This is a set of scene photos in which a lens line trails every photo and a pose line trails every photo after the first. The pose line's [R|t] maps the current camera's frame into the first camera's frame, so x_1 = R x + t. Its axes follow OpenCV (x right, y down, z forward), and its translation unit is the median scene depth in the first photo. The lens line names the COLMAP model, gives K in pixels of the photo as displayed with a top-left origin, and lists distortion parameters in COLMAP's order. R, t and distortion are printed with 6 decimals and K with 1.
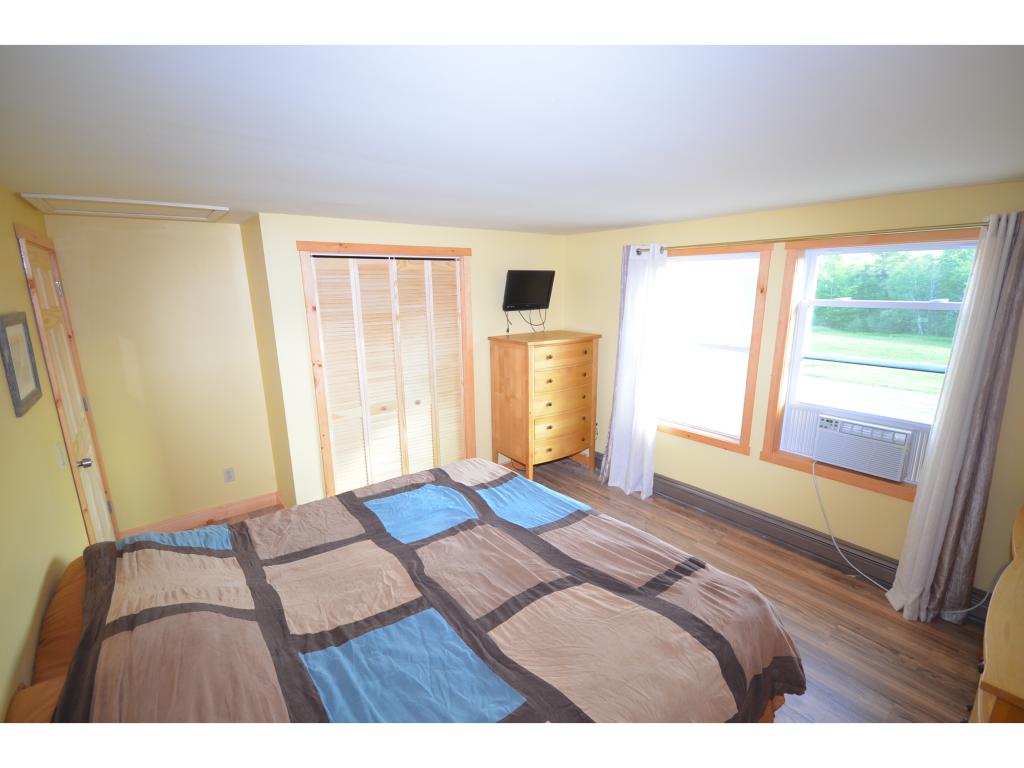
lens RADIAL K [[461.3, 0, 515.0], [0, 461.3, 379.8], [0, 0, 1]] dist [-0.000195, 0.000283]
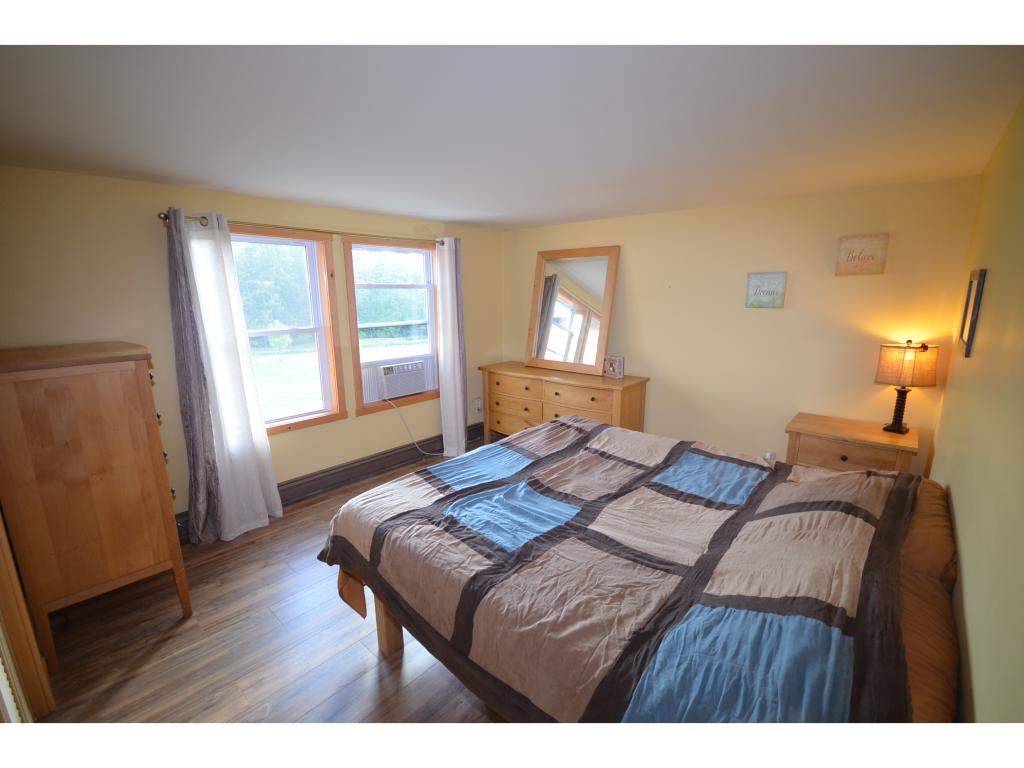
lens RADIAL K [[447.7, 0, 516.3], [0, 447.7, 388.1], [0, 0, 1]] dist [-0.003707, -0.000047]
pose [[-0.178078, -0.193998, 0.964704, -1.021846], [0.208590, 0.950652, 0.229676, -0.125859], [-0.961654, 0.242127, -0.128824, 1.129287]]
